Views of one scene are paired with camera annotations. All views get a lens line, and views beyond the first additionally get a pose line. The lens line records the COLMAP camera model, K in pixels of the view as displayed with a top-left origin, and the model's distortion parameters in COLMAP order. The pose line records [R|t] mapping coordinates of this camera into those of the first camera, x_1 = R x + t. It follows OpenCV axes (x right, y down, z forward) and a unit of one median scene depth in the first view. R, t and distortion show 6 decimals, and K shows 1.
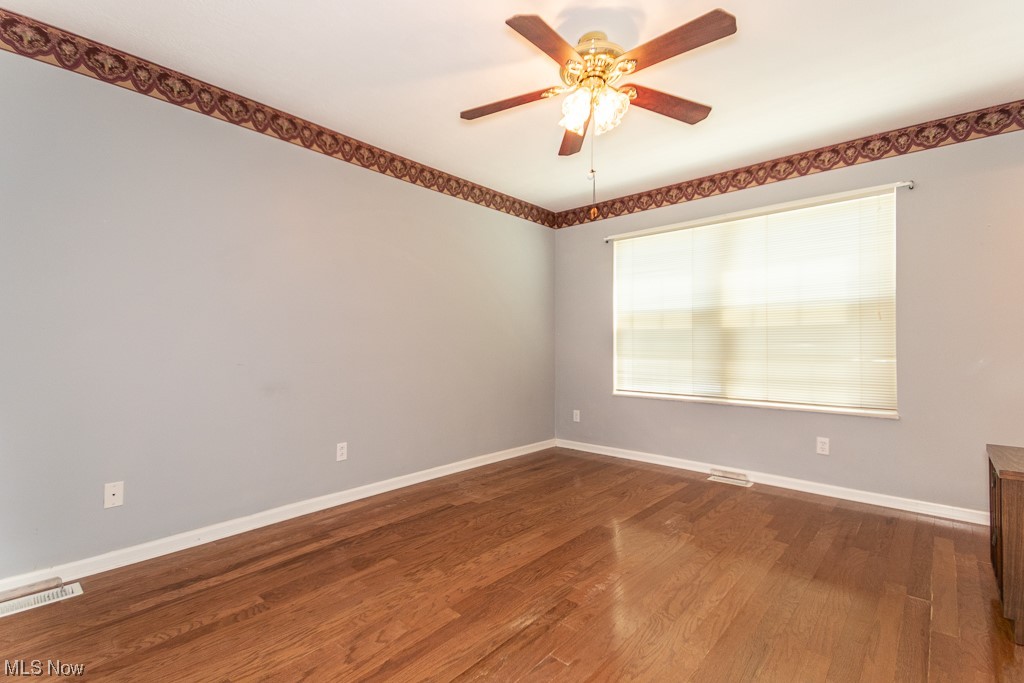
lens RADIAL K [[460.5, 0, 507.0], [0, 460.5, 338.8], [0, 0, 1]] dist [0.033586, -0.000507]
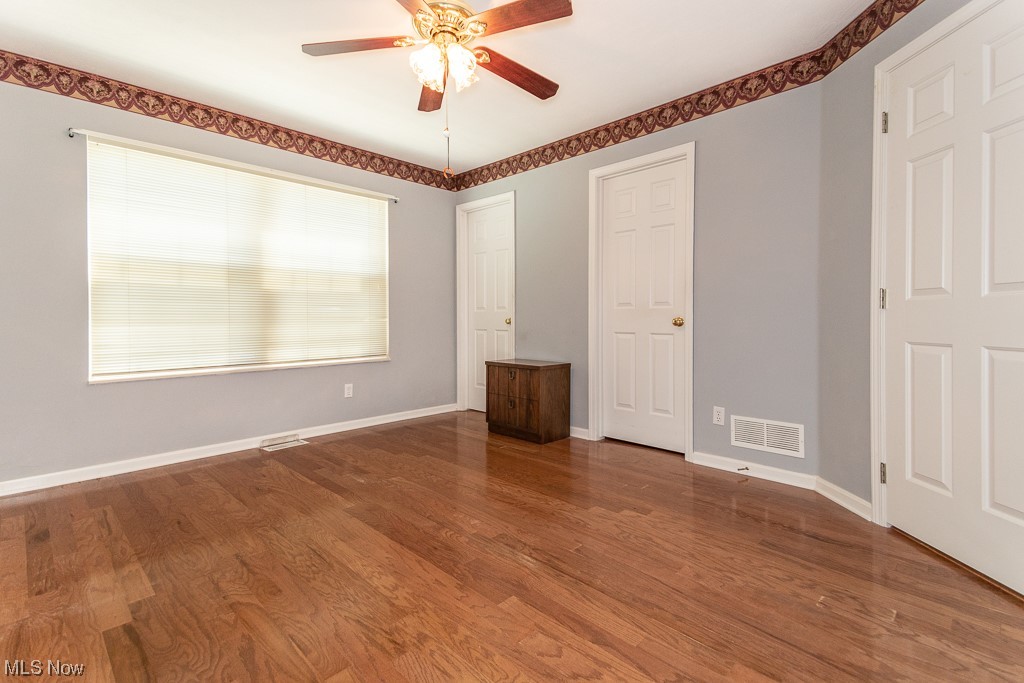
lens RADIAL K [[475.5, 0, 512.0], [0, 475.5, 320.5], [0, 0, 1]] dist [0.038199, -0.000918]
pose [[0.041397, -0.009601, 0.999097, -0.608486], [-0.016514, 0.999811, 0.010292, 0.026893], [-0.999006, -0.016926, 0.041230, 0.572795]]
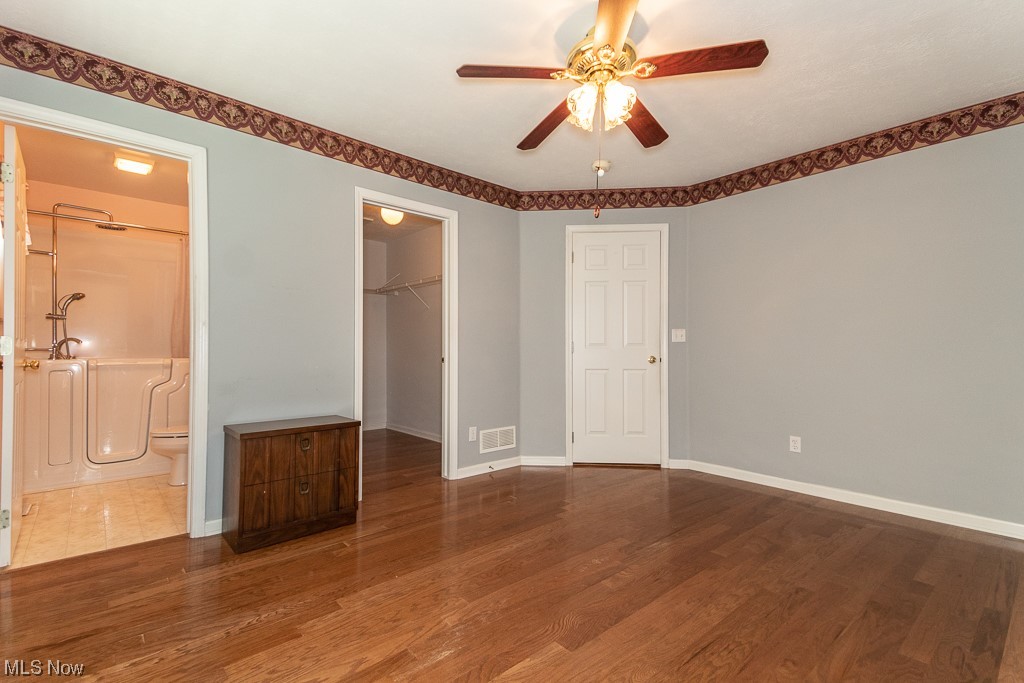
lens RADIAL K [[463.9, 0, 512.0], [0, 463.9, 341.5], [0, 0, 1]] dist [0.066769, -0.030662]
pose [[-0.993440, 0.000581, 0.114350, 0.179375], [-0.004143, 0.999148, -0.041070, 0.034541], [-0.114277, -0.041275, -0.992591, 1.420834]]
